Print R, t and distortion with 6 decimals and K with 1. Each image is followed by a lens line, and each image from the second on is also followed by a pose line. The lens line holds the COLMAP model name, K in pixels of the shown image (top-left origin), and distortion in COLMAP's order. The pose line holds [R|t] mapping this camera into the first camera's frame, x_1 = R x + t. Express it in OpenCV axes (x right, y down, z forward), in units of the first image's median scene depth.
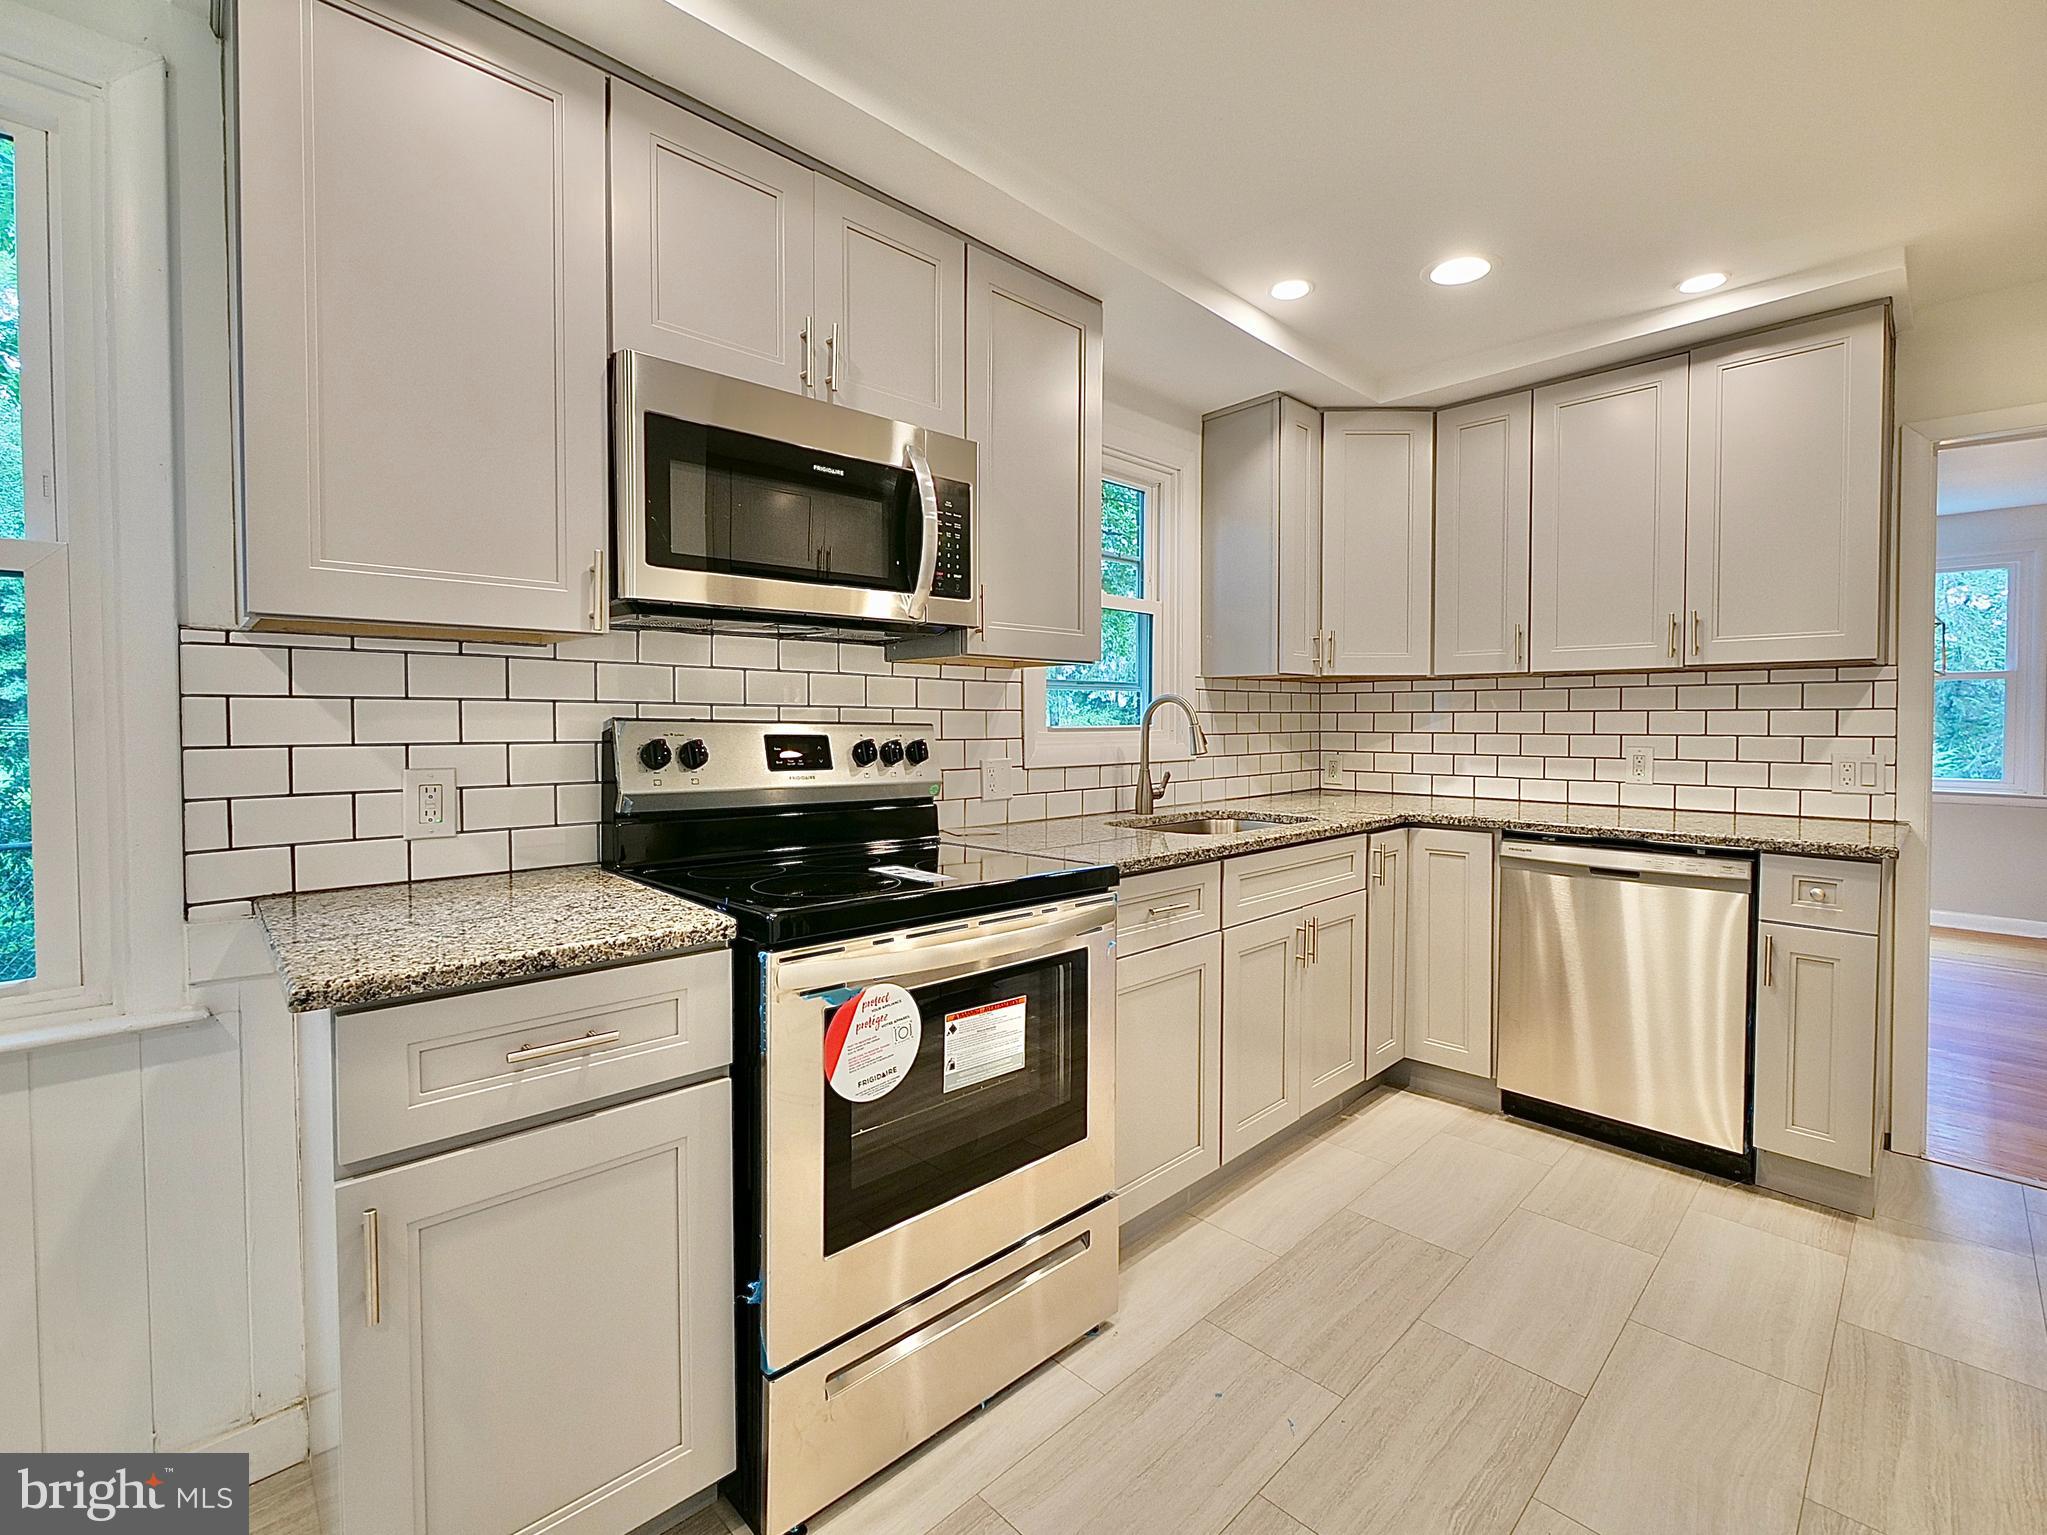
lens RADIAL K [[913.1, 0, 1043.2], [0, 913.1, 745.4], [0, 0, 1]] dist [-0.005293, -0.000899]
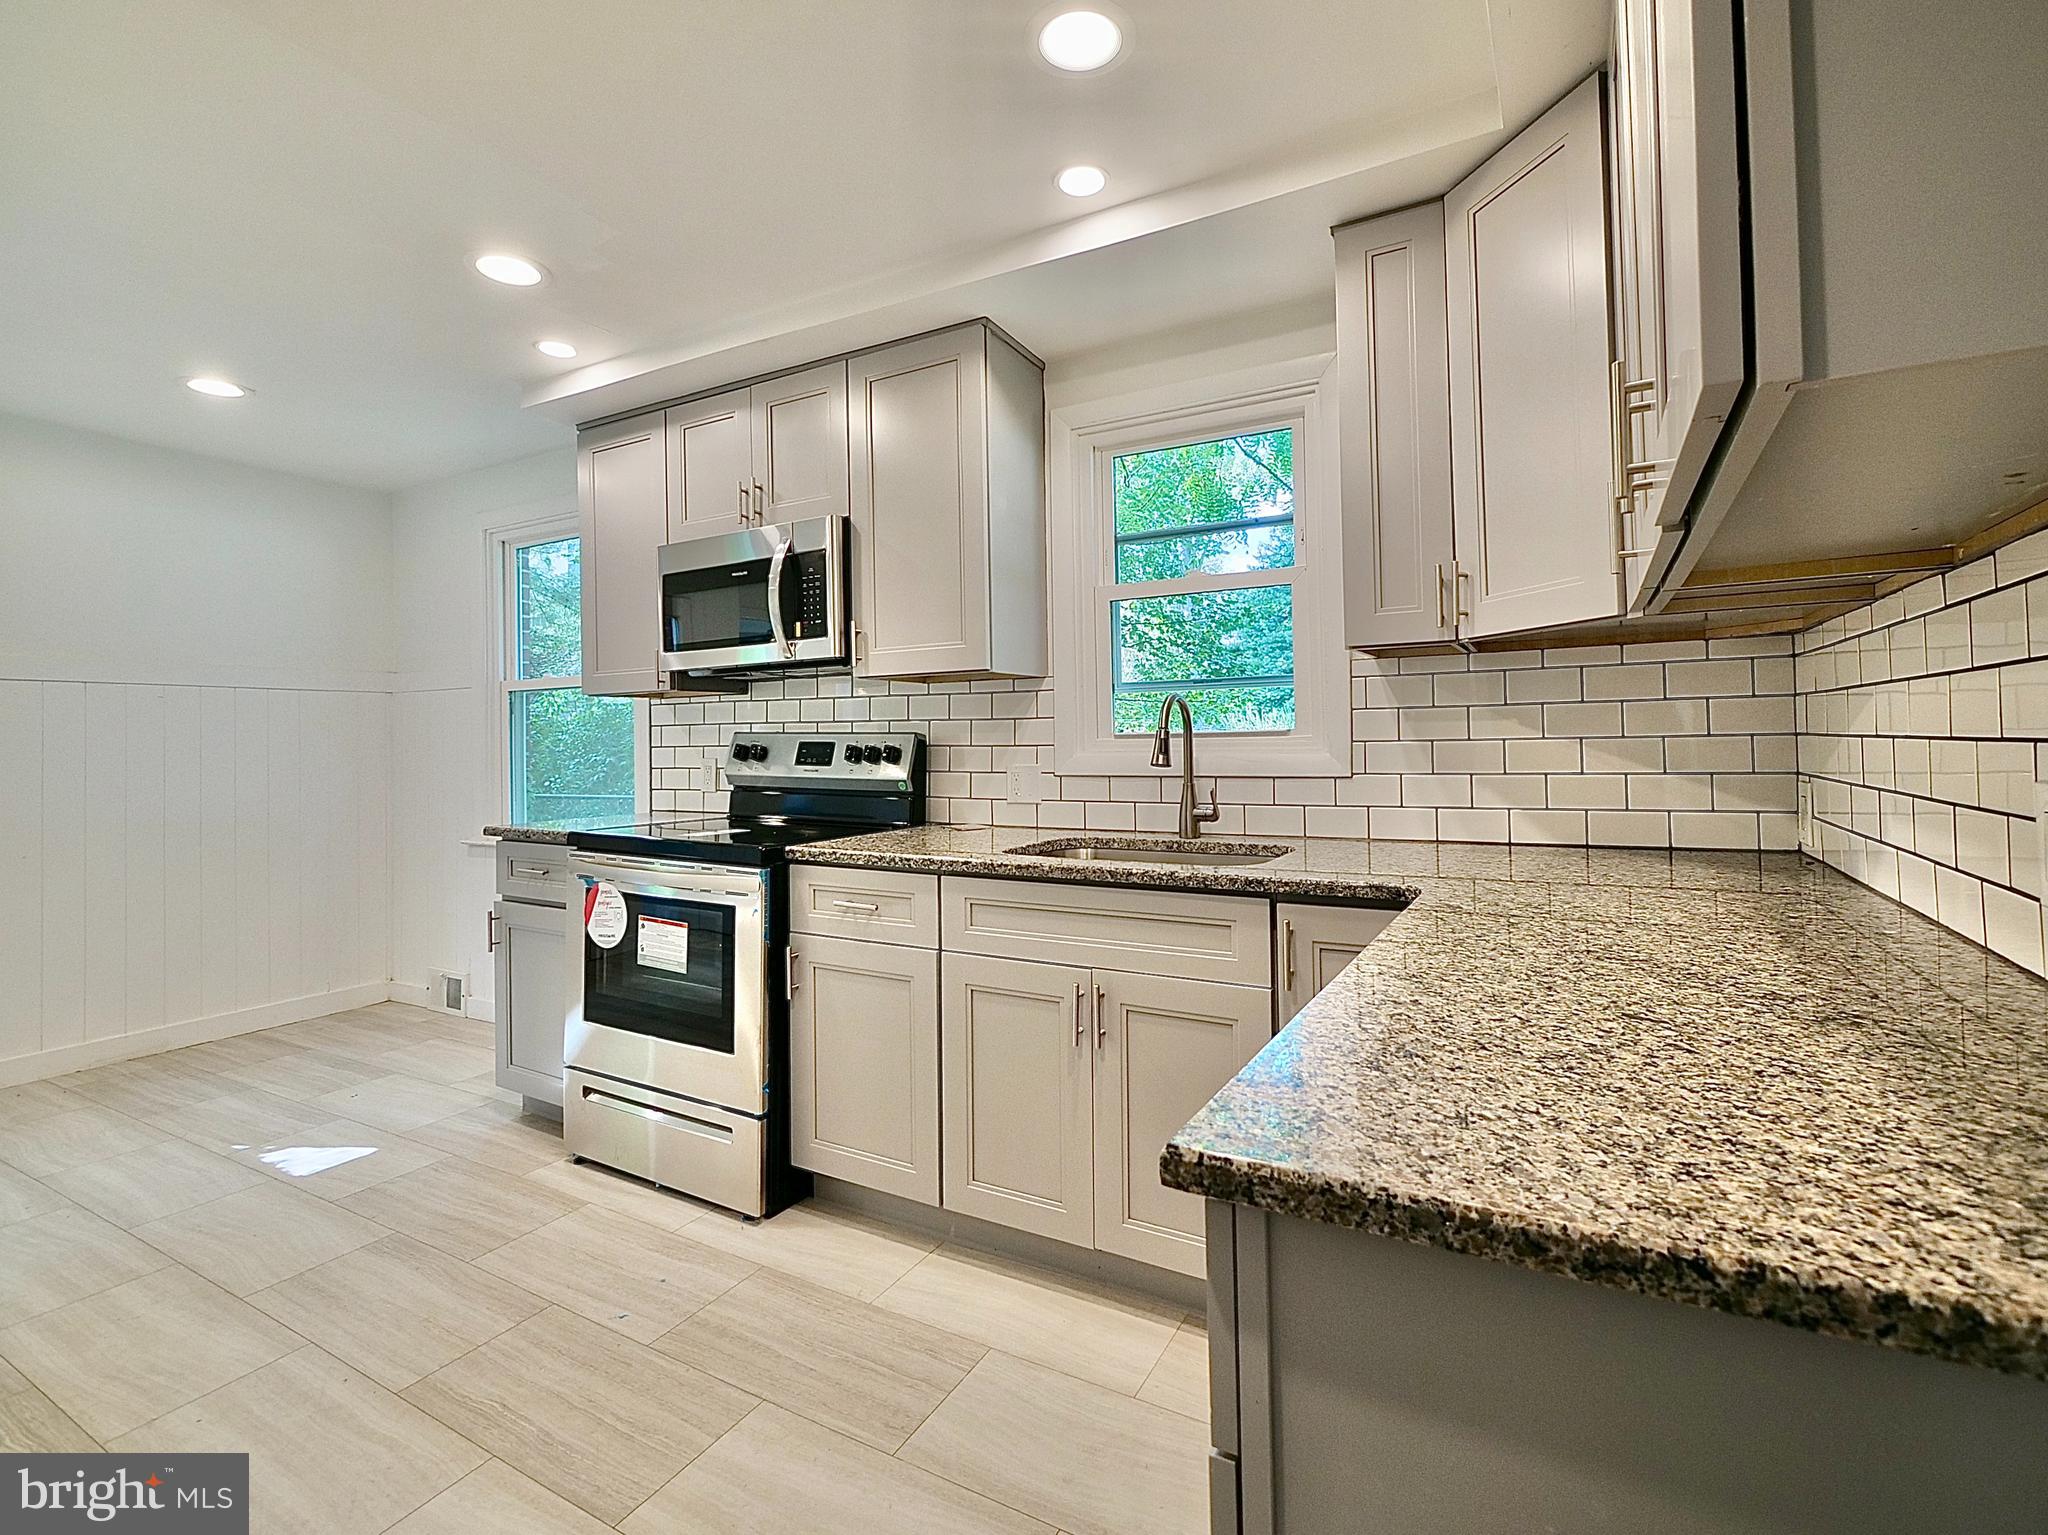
lens RADIAL K [[913.6, 0, 1049.0], [0, 913.6, 728.3], [0, 0, 1]] dist [-0.005293, -0.000899]
pose [[0.294057, -0.015152, -0.955668, 1.505581], [-0.012007, 0.999737, -0.019546, -0.010594], [0.955712, 0.017222, 0.293798, 1.107657]]
